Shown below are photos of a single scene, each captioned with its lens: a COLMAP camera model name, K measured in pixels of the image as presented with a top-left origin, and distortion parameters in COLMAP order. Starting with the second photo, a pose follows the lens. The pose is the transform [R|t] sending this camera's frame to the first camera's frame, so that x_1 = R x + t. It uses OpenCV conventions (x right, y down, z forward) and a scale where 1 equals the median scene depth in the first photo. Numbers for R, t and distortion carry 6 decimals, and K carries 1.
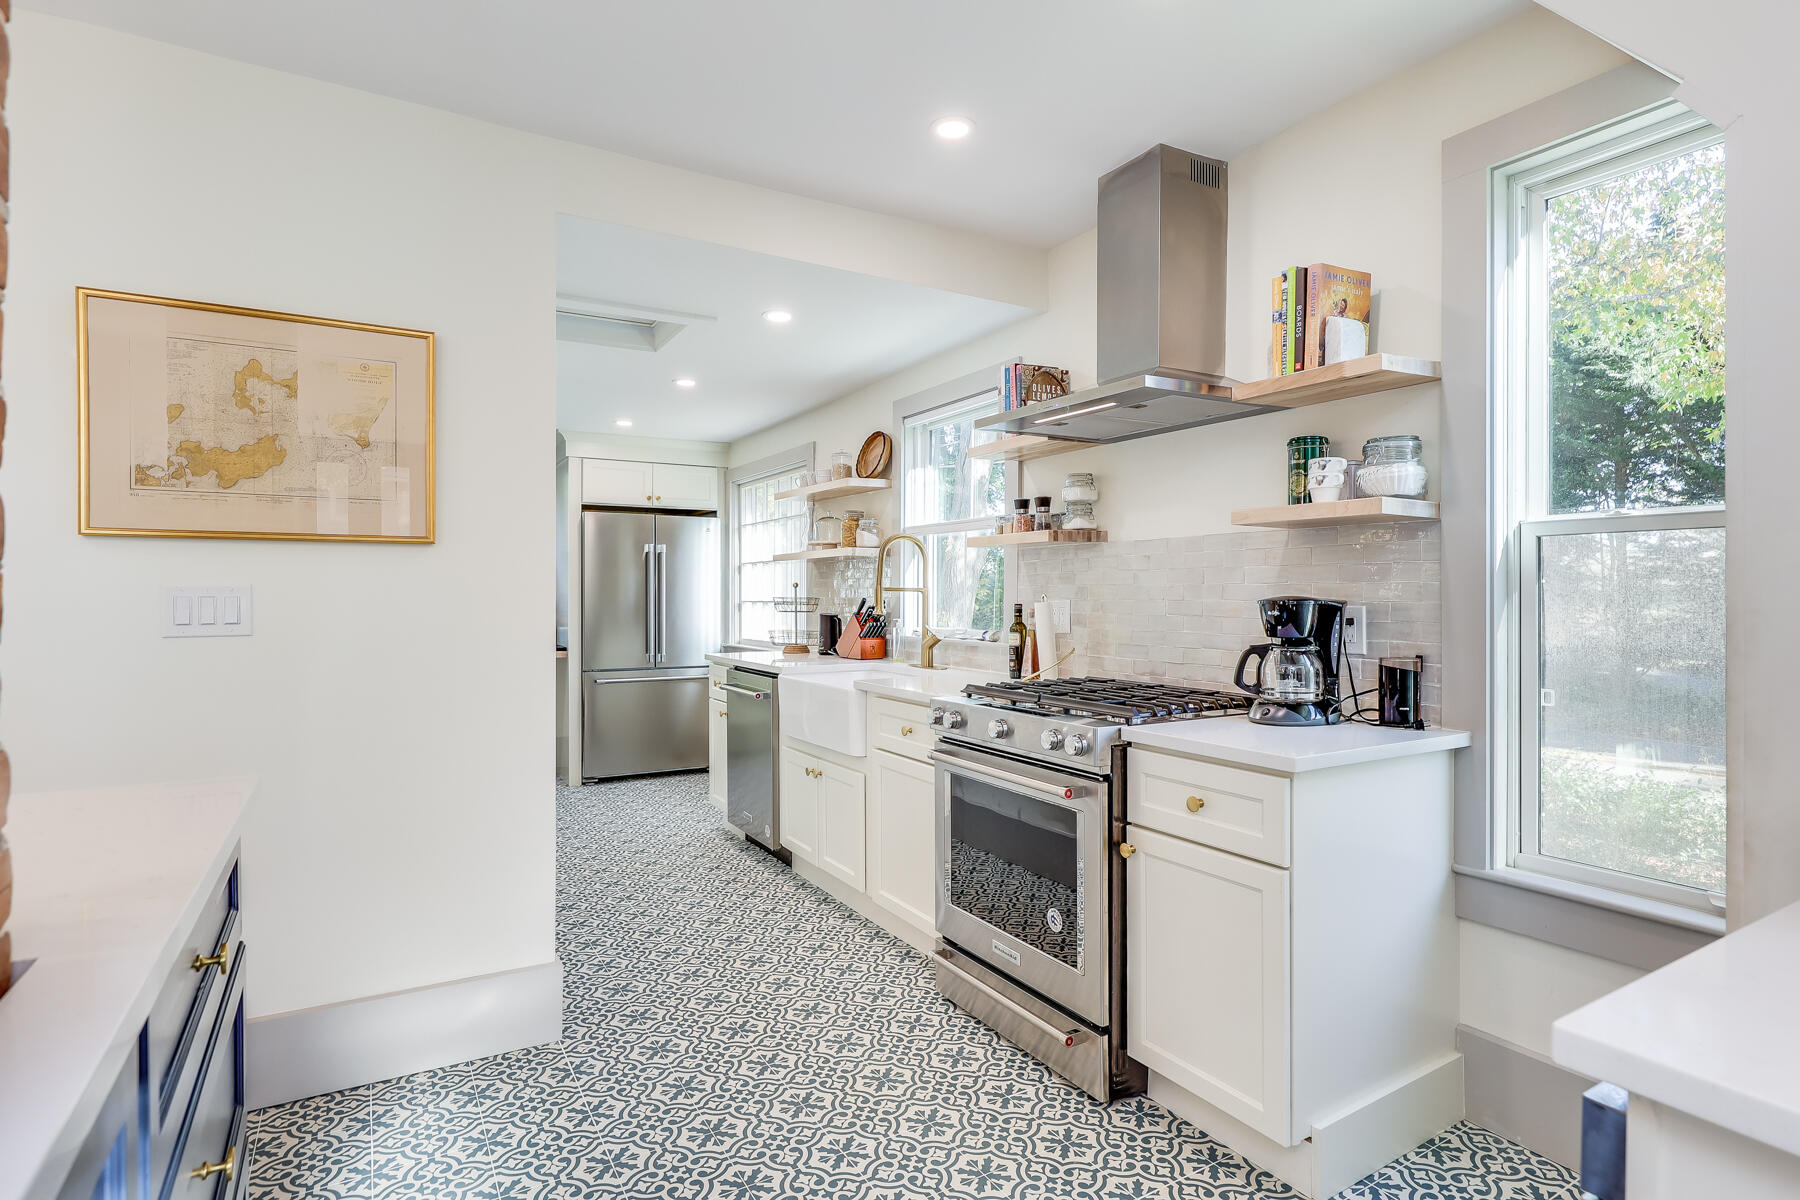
lens RADIAL K [[932.5, 0, 906.3], [0, 932.5, 597.0], [0, 0, 1]] dist [0.004963, 0.000398]
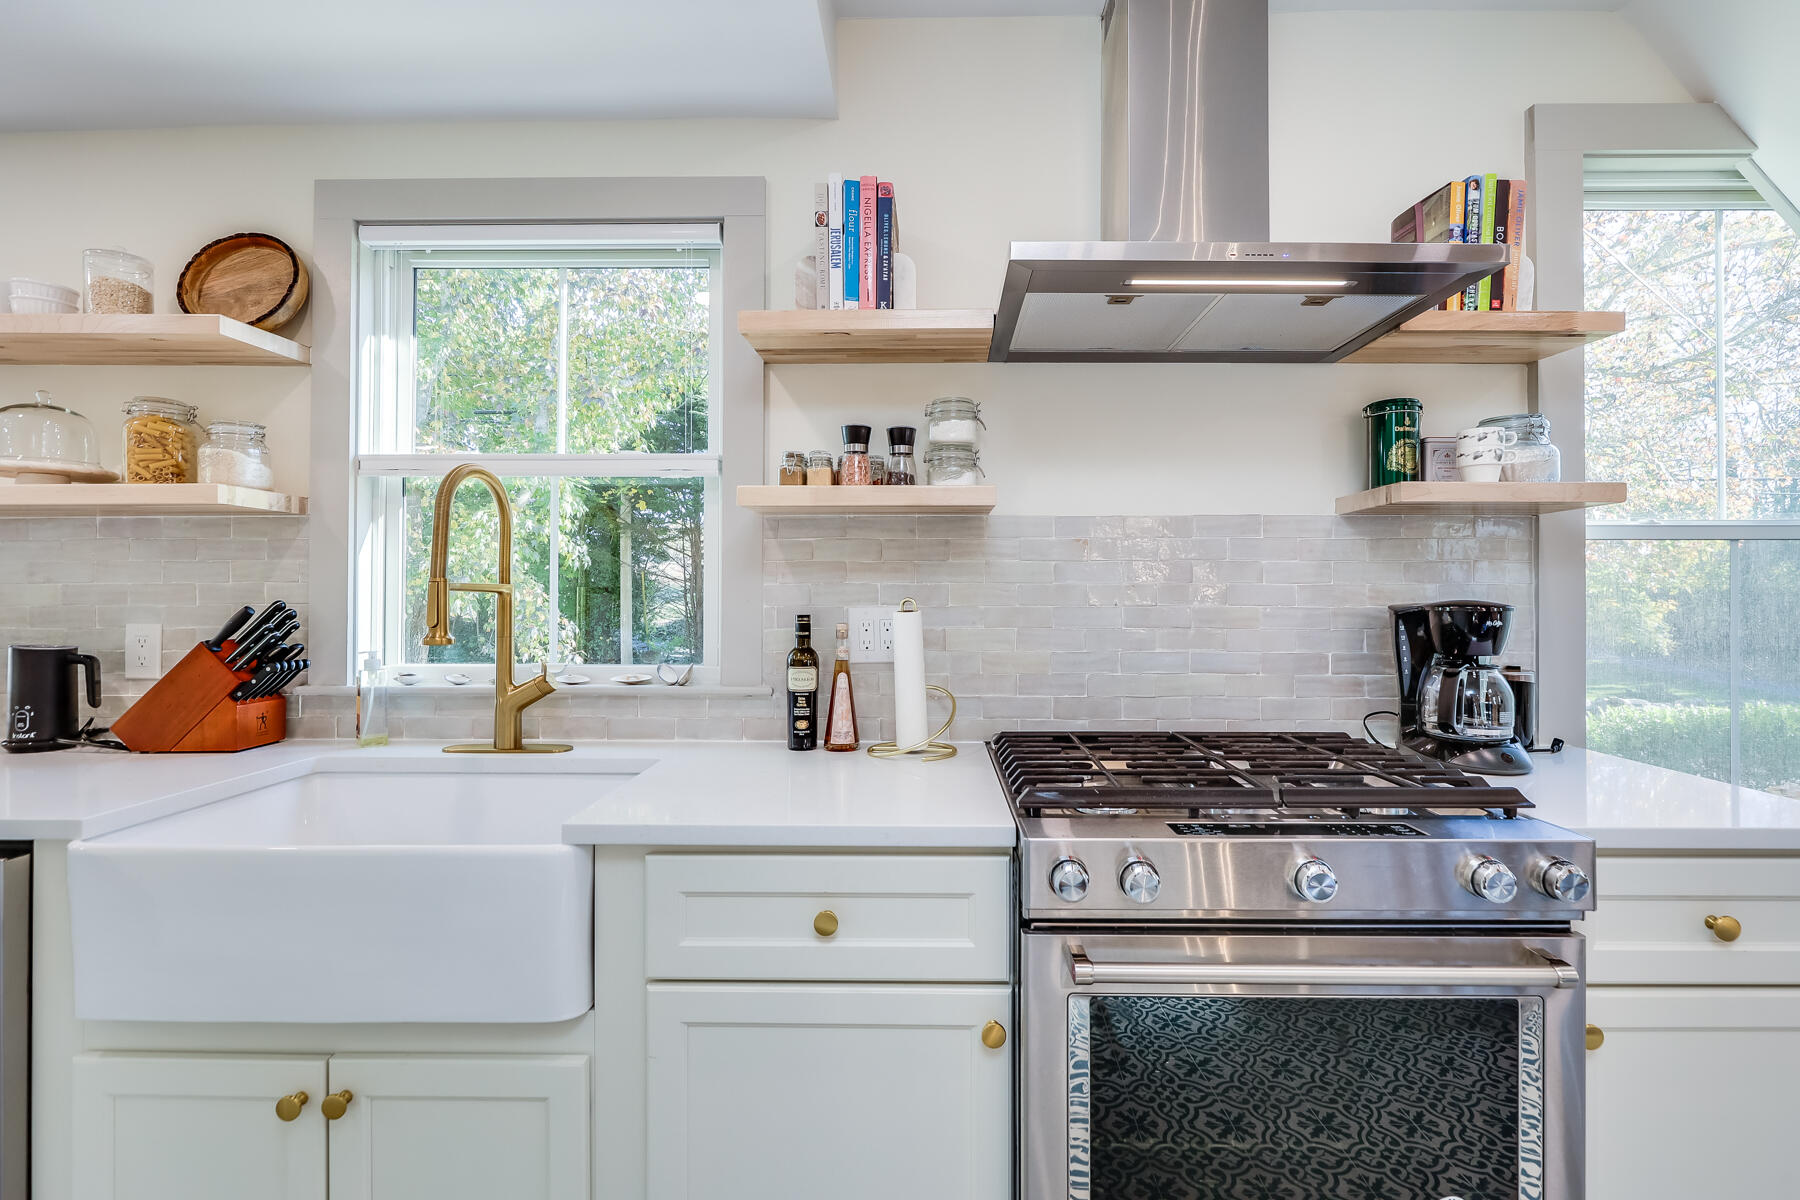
lens RADIAL K [[827.1, 0, 896.6], [0, 827.1, 595.0], [0, 0, 1]] dist [-0.000639, -0.000529]
pose [[0.513634, 0.010030, 0.857951, -0.283962], [-0.000393, 0.999934, -0.011455, 0.000939], [-0.858010, 0.005547, 0.513604, 0.727640]]
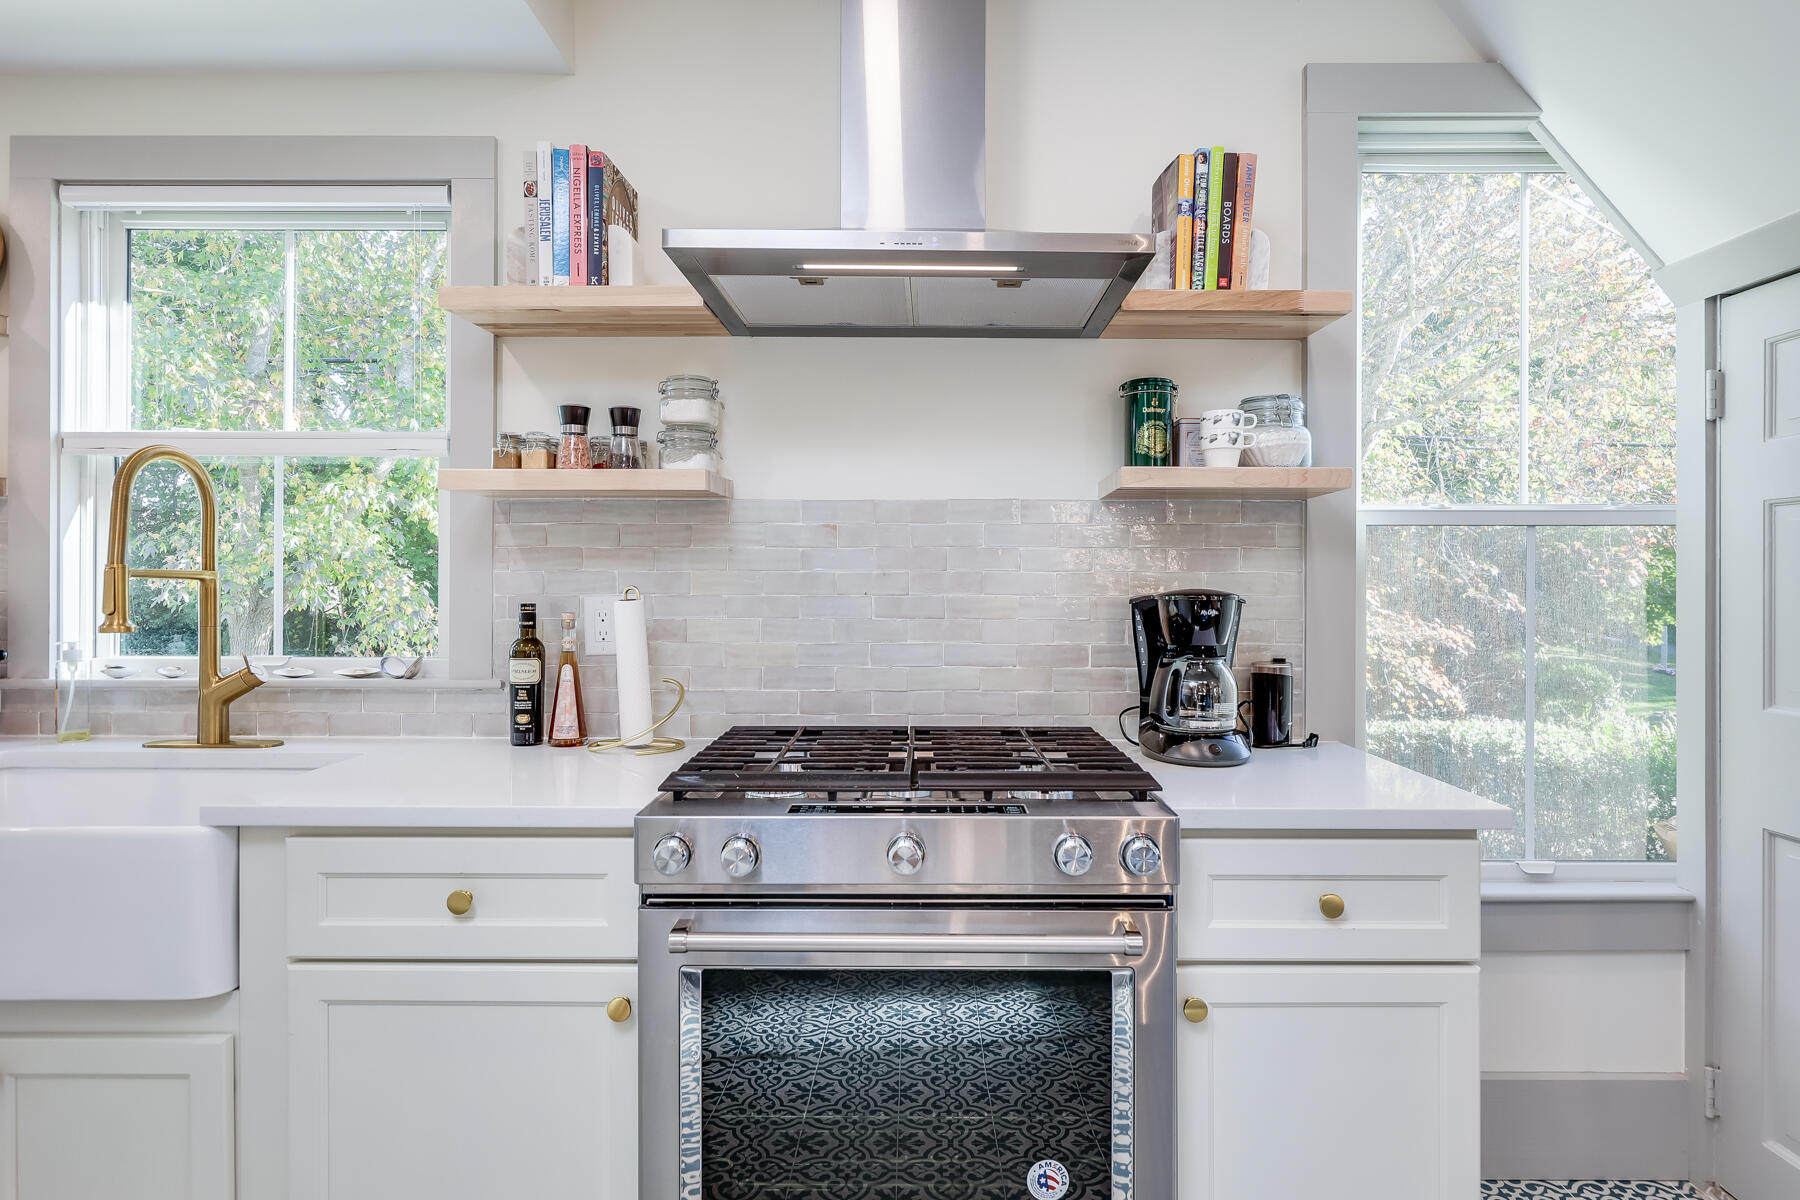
lens RADIAL K [[1029.5, 0, 902.7], [0, 1029.5, 601.2], [0, 0, 1]] dist [0.002317, 0.000600]
pose [[0.506611, -0.002617, 0.862171, -0.285115], [-0.001335, 0.999992, 0.003820, 0.003221], [-0.862174, -0.003087, 0.506604, 0.543162]]
